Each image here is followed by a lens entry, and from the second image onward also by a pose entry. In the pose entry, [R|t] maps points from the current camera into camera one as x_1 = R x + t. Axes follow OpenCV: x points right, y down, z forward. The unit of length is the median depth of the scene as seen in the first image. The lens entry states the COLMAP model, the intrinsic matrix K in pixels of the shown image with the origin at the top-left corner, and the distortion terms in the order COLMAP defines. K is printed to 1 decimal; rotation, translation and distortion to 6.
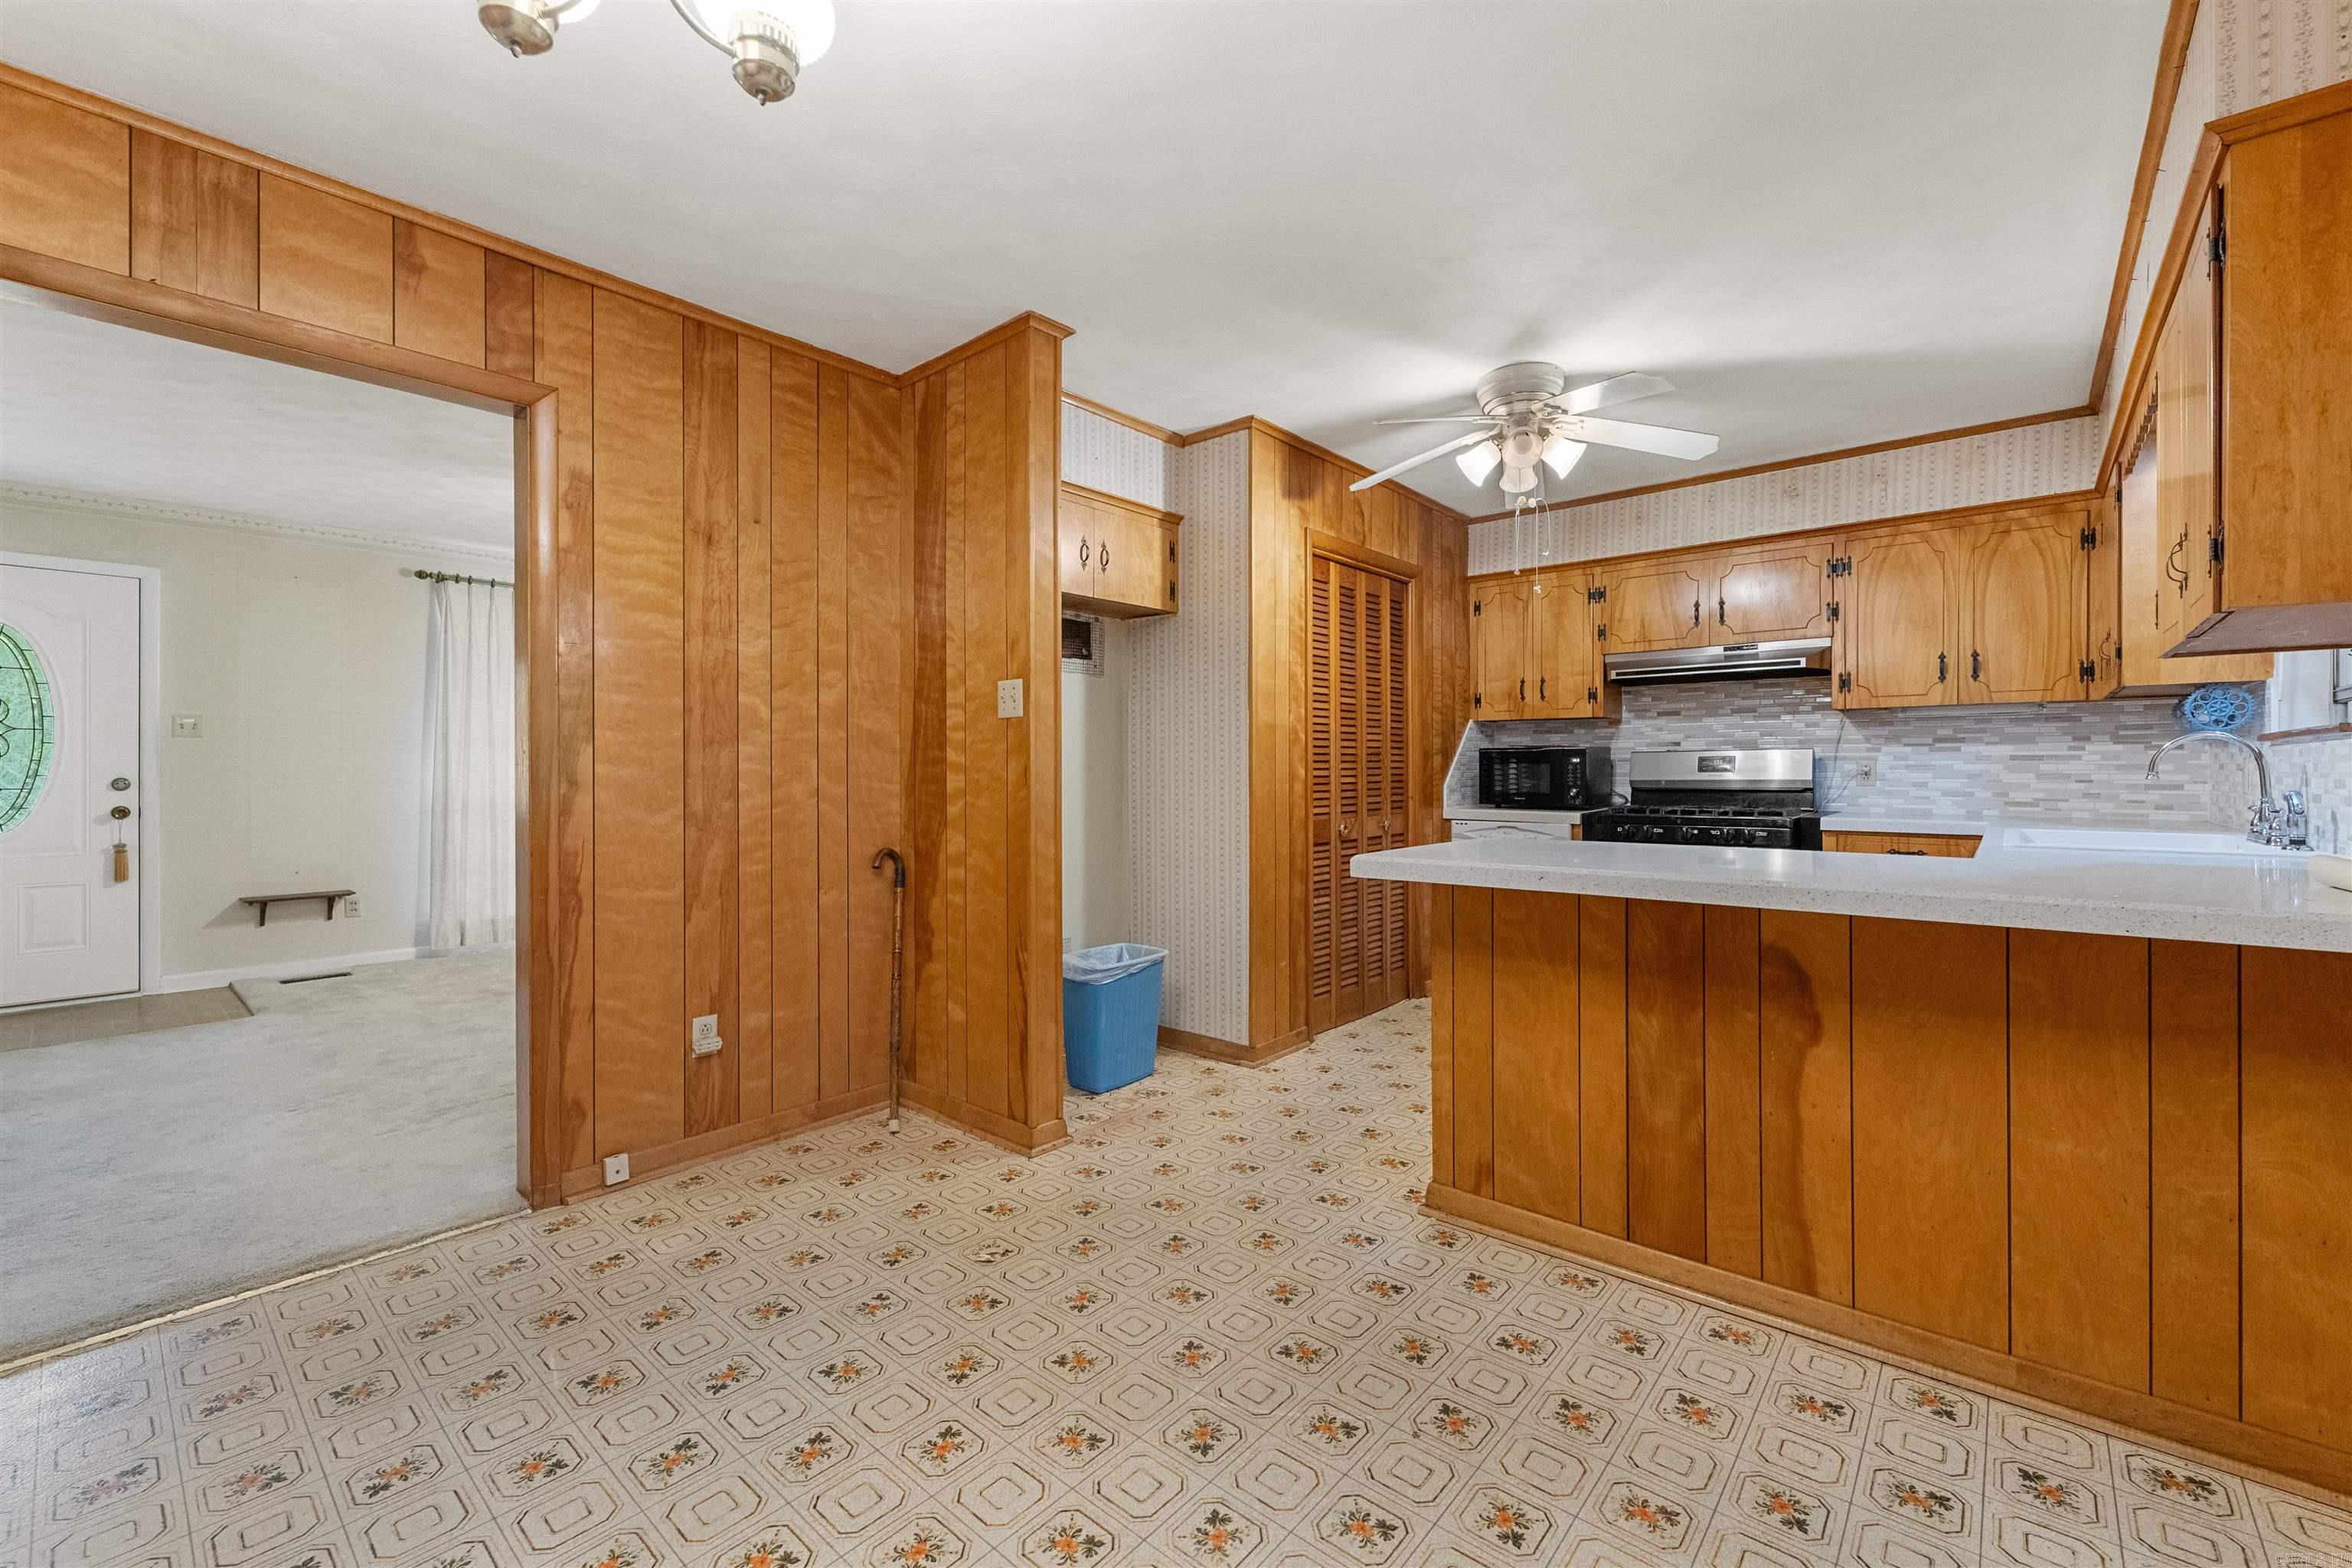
lens RADIAL K [[955.8, 0, 1172.2], [0, 955.8, 769.2], [0, 0, 1]] dist [-0.000434, -0.000261]
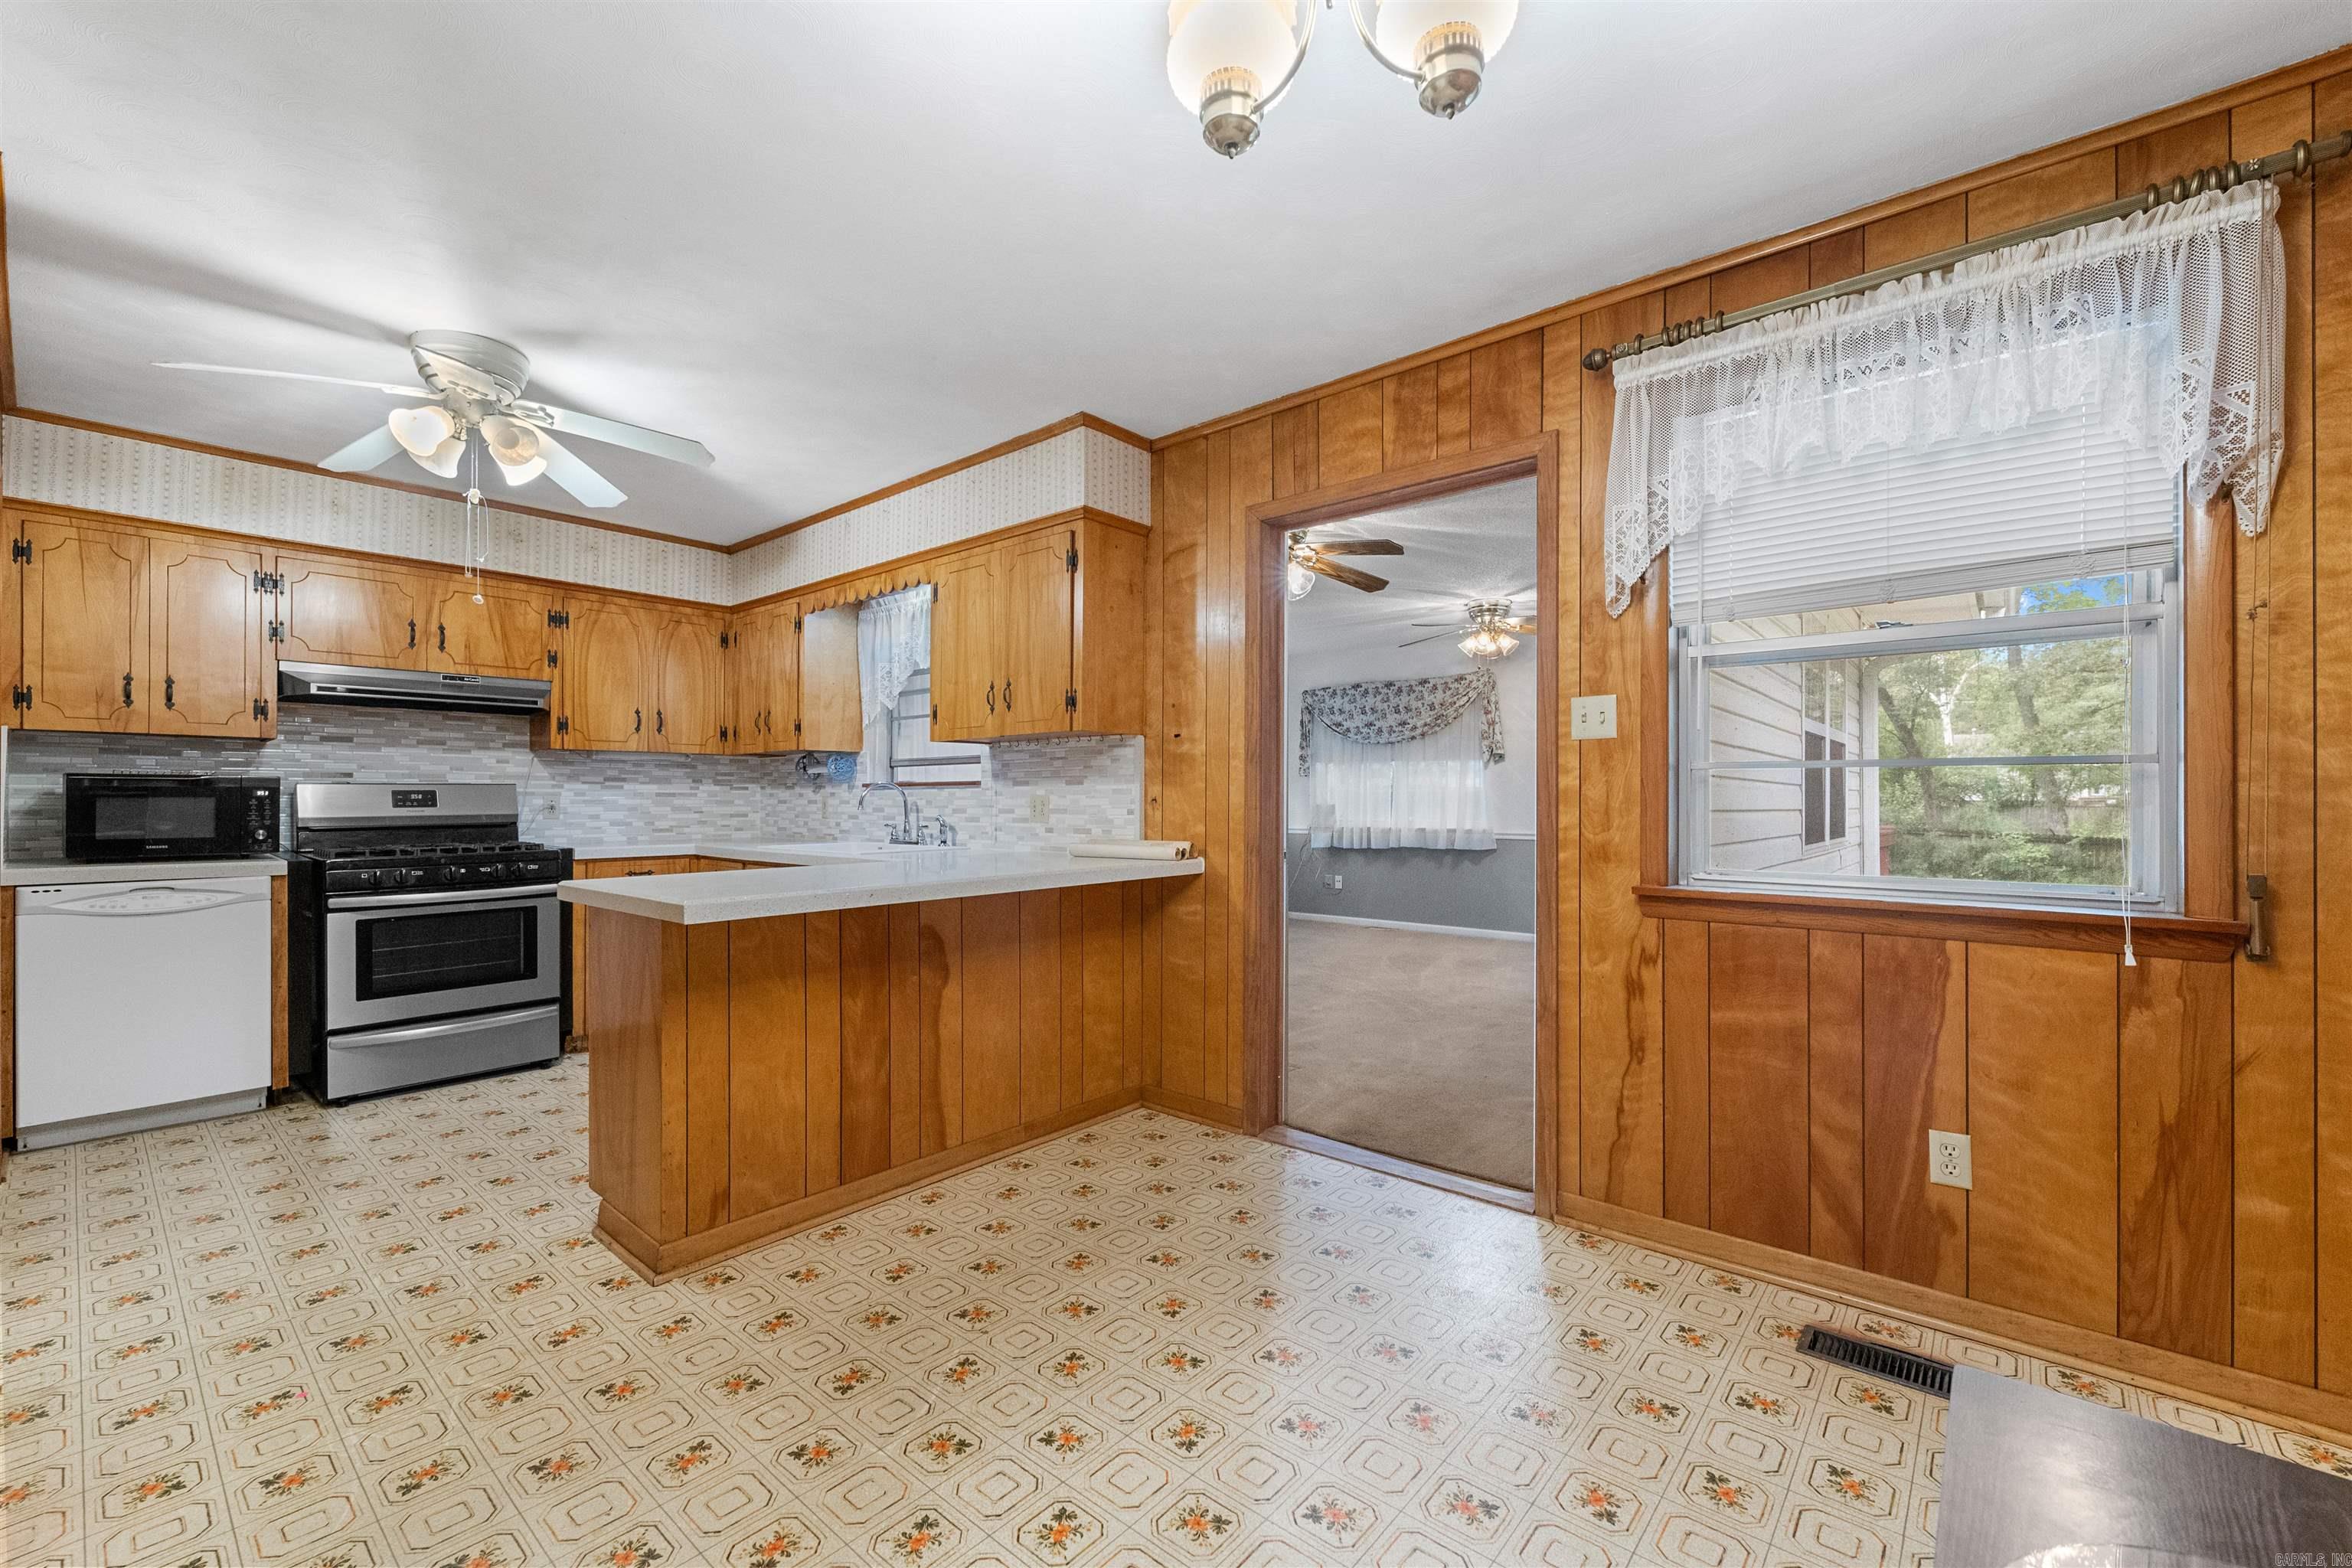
lens RADIAL K [[952.5, 0, 1187.4], [0, 952.5, 795.2], [0, 0, 1]] dist [0.000313, -0.000036]
pose [[-0.009522, 0.005730, 0.999938, -0.438435], [0.000646, 0.999983, -0.005725, -0.003664], [-0.999954, 0.000591, -0.009525, 0.320695]]
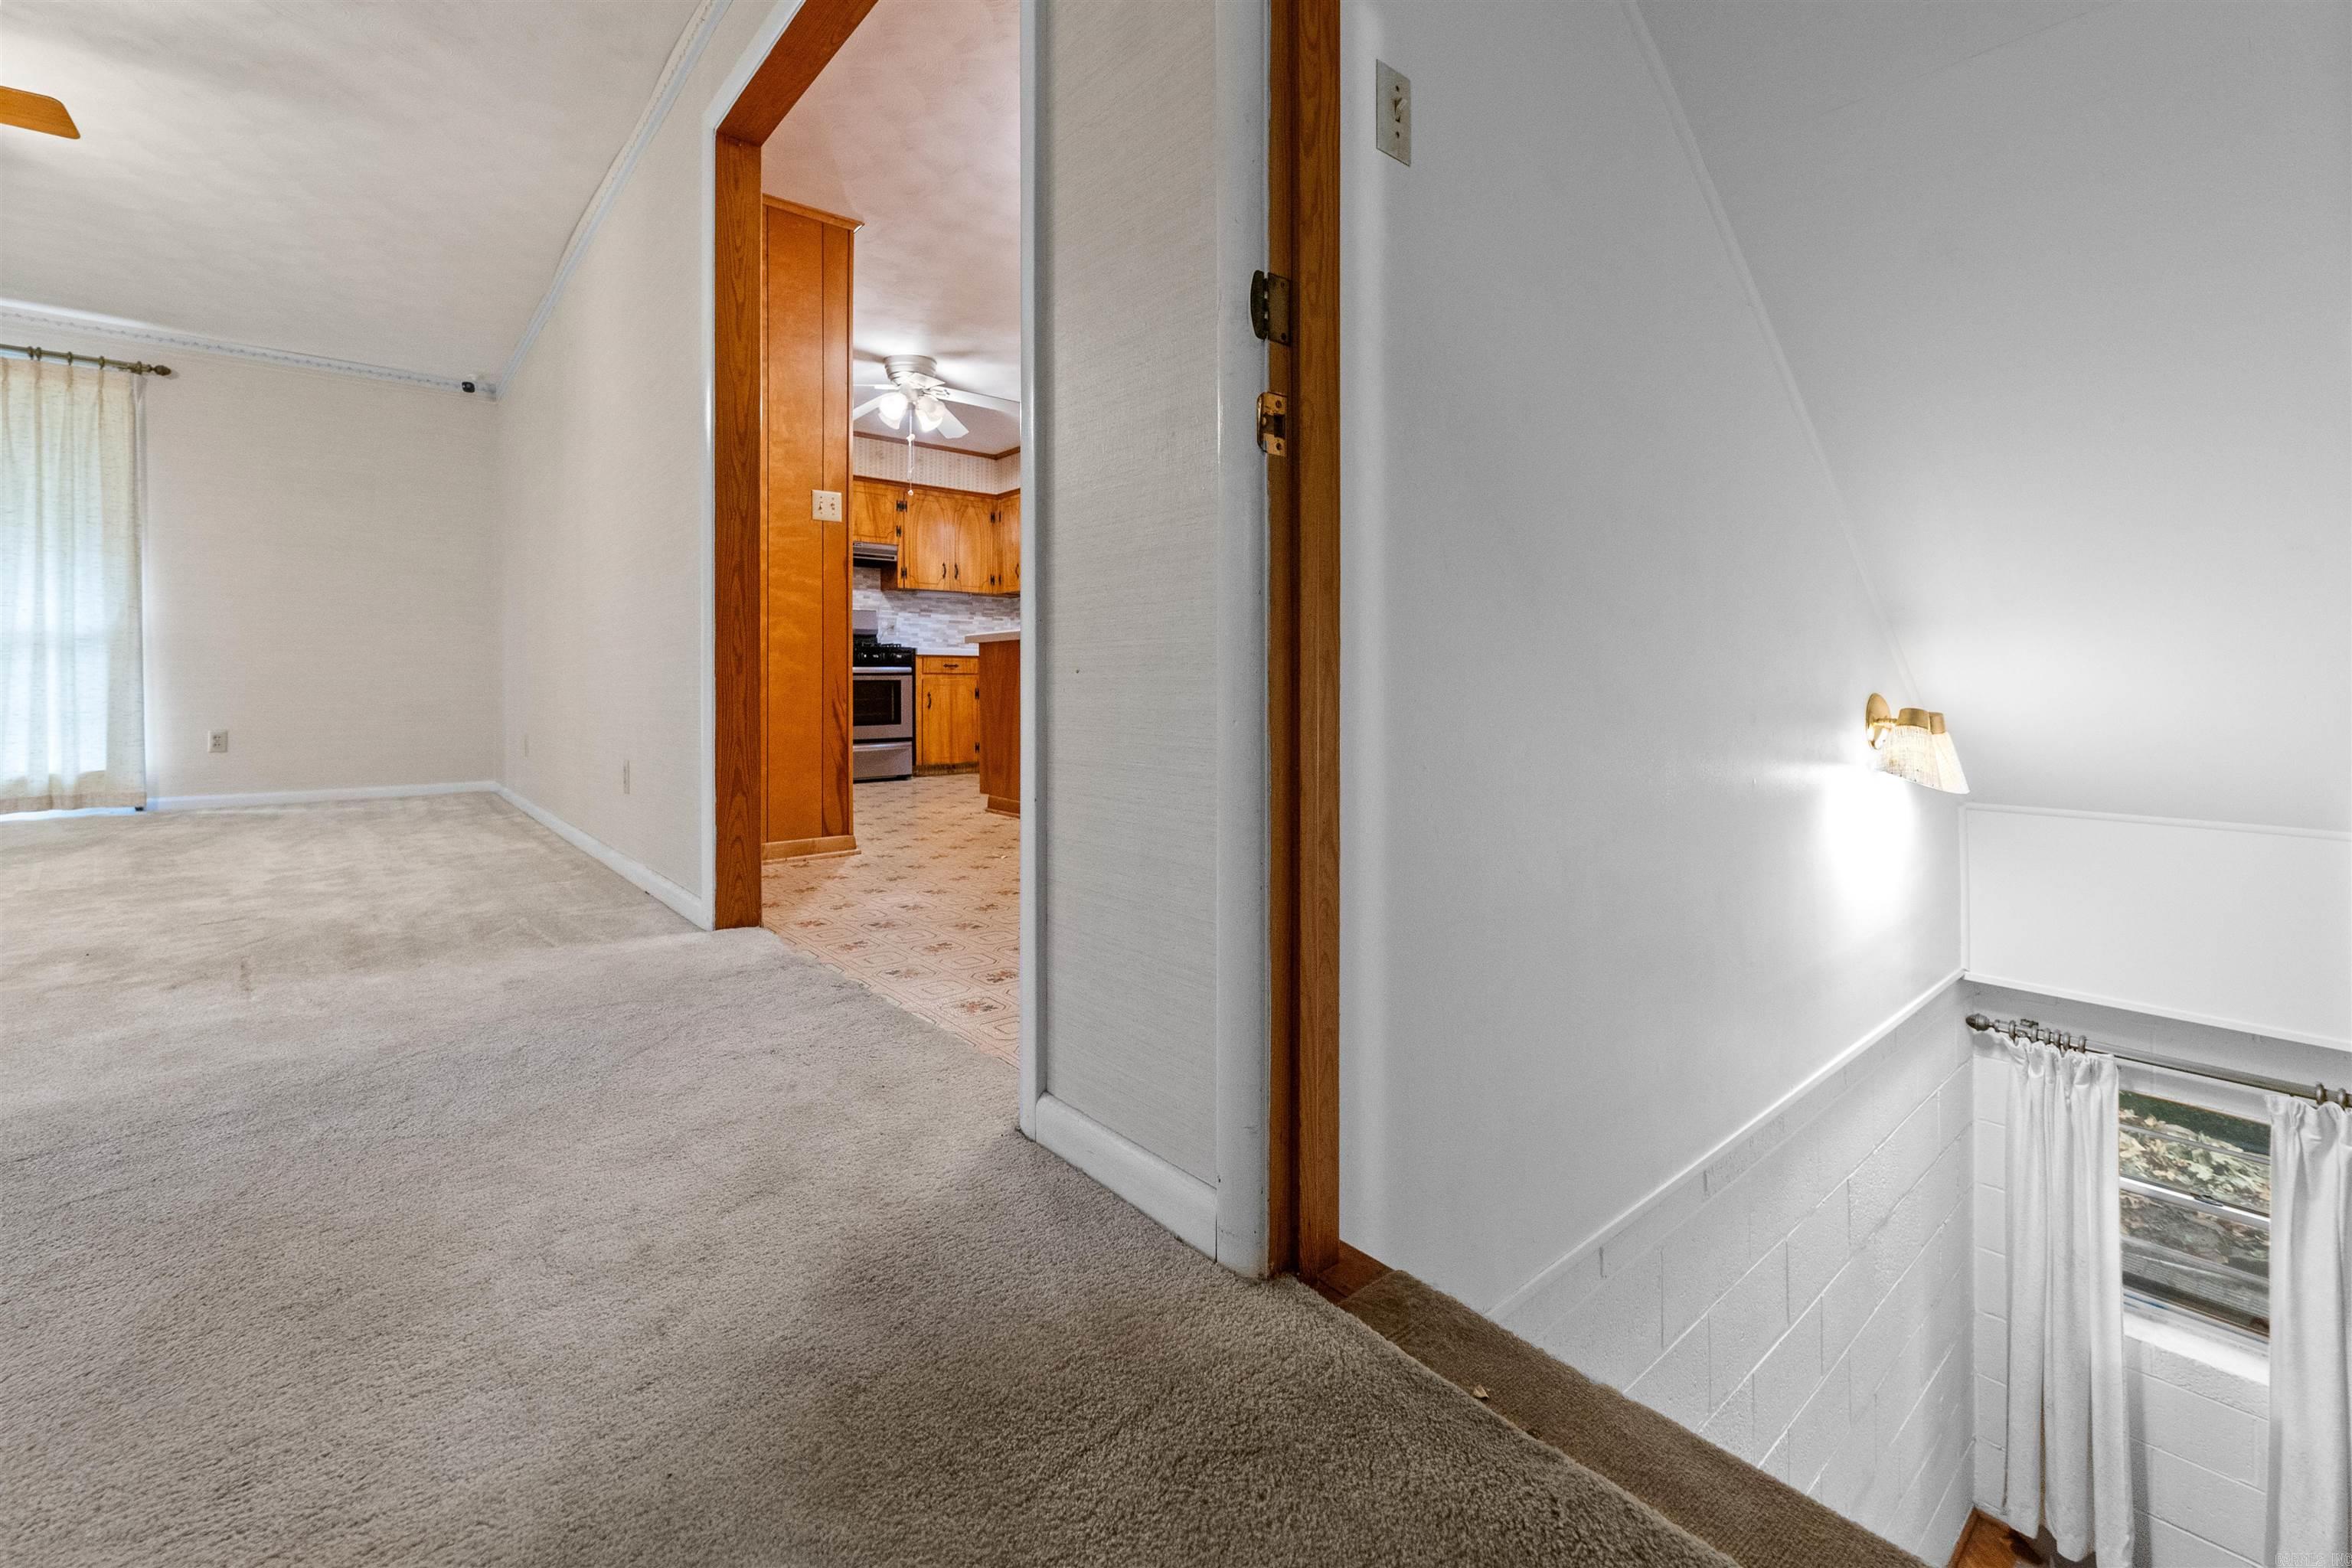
lens RADIAL K [[985.0, 0, 1178.2], [0, 985.0, 689.3], [0, 0, 1]] dist [-0.000315, -0.000168]
pose [[0.153470, -0.000525, 0.988153, -1.092179], [0.000940, 0.999999, 0.000386, 0.133710], [-0.988153, 0.000870, 0.153471, 0.254580]]
